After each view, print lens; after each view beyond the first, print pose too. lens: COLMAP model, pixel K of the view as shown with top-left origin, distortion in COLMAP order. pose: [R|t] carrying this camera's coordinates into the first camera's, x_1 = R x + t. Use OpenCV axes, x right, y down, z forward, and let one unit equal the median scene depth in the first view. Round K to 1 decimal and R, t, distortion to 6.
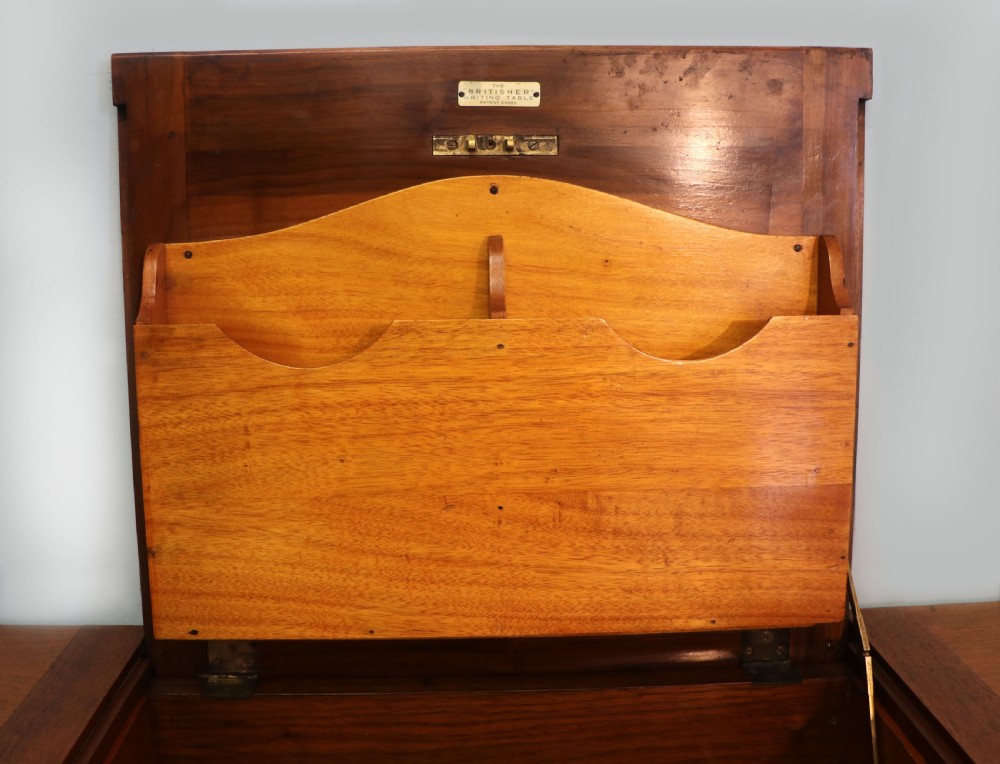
lens RADIAL K [[1038.3, 0, 478.8], [0, 1038.3, 377.5], [0, 0, 1]] dist [-0.164023, 0.000000]
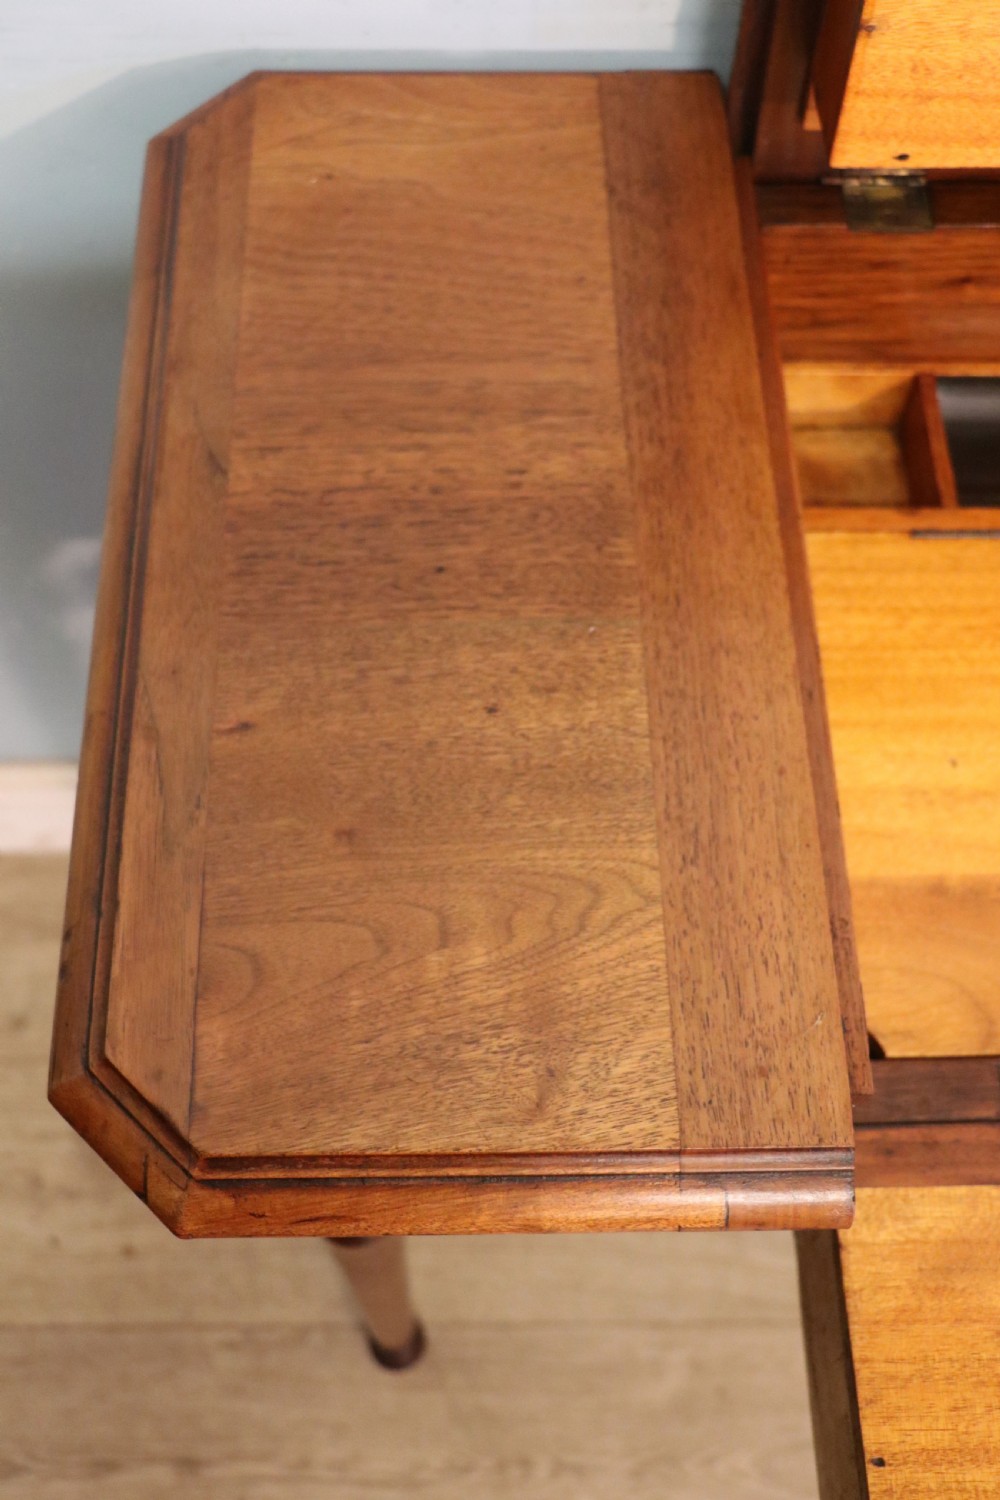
lens RADIAL K [[1666.1, 0, 485.4], [0, 1666.1, 748.2], [0, 0, 1]] dist [-0.032171, 0.000000]
pose [[0.999736, 0.015977, 0.016530, -0.522156], [-0.022916, 0.634979, 0.772190, -0.256508], [0.001841, -0.772364, 0.635177, 0.133490]]
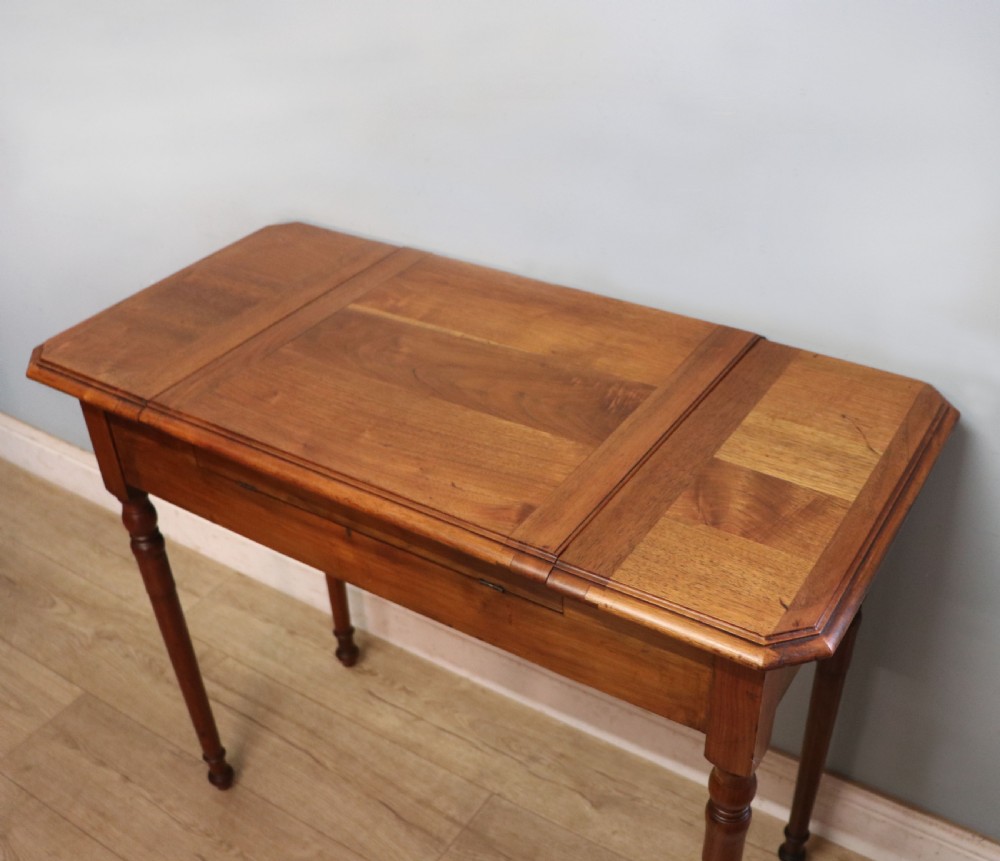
lens RADIAL K [[1110.0, 0, 548.5], [0, 1110.0, 463.1], [0, 0, 1]] dist [-0.138819, 0.000000]
pose [[0.839868, 0.309466, -0.445928, 1.012561], [-0.102993, 0.897482, 0.428856, -0.319879], [0.532929, -0.314255, 0.785640, -0.608989]]
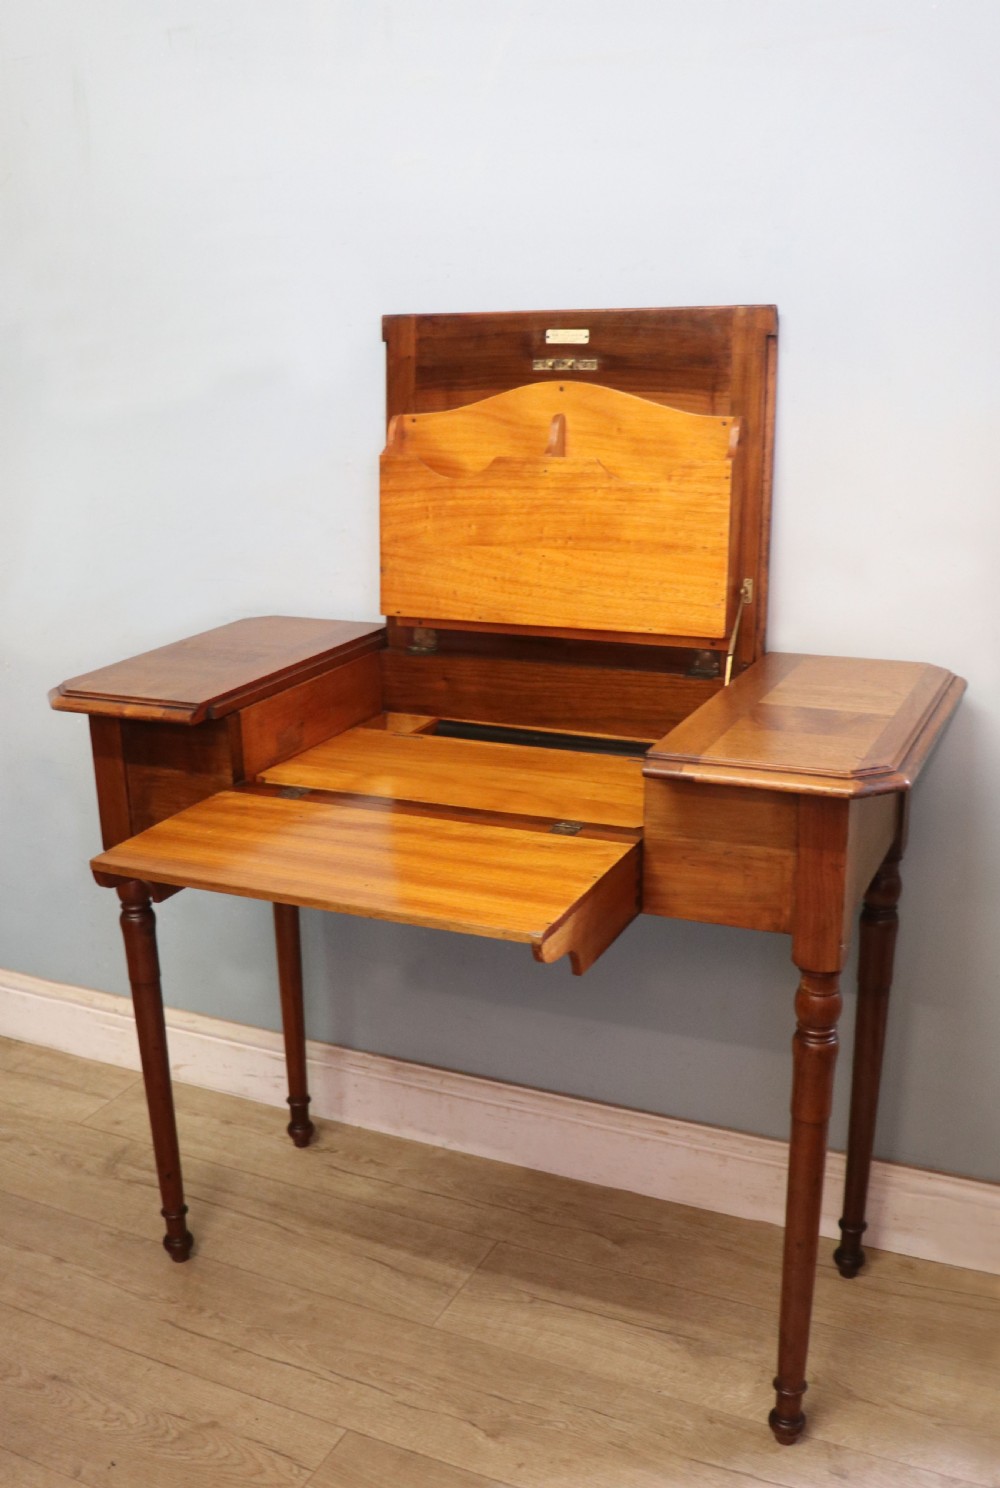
lens RADIAL K [[1475.3, 0, 426.8], [0, 1475.3, 777.4], [0, 0, 1]] dist [-0.159650, 0.000000]
pose [[0.878975, 0.125061, -0.460177, 1.111019], [-0.071355, 0.988627, 0.132384, 0.182512], [0.471500, -0.083526, 0.877902, -1.496341]]
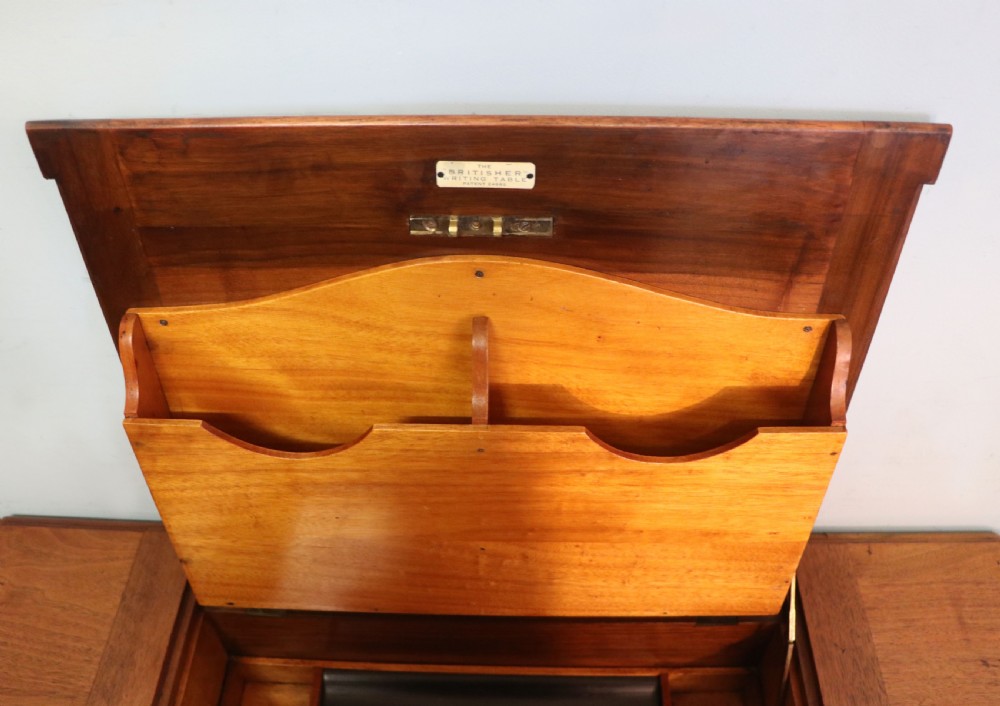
lens RADIAL K [[894.4, 0, 503.8], [0, 894.4, 367.4], [0, 0, 1]] dist [-0.184629, 0.139949]
pose [[0.998813, 0.038773, -0.029471, 0.062830], [-0.015213, 0.823238, 0.567493, -0.564339], [0.046265, -0.566371, 0.822851, 0.317786]]
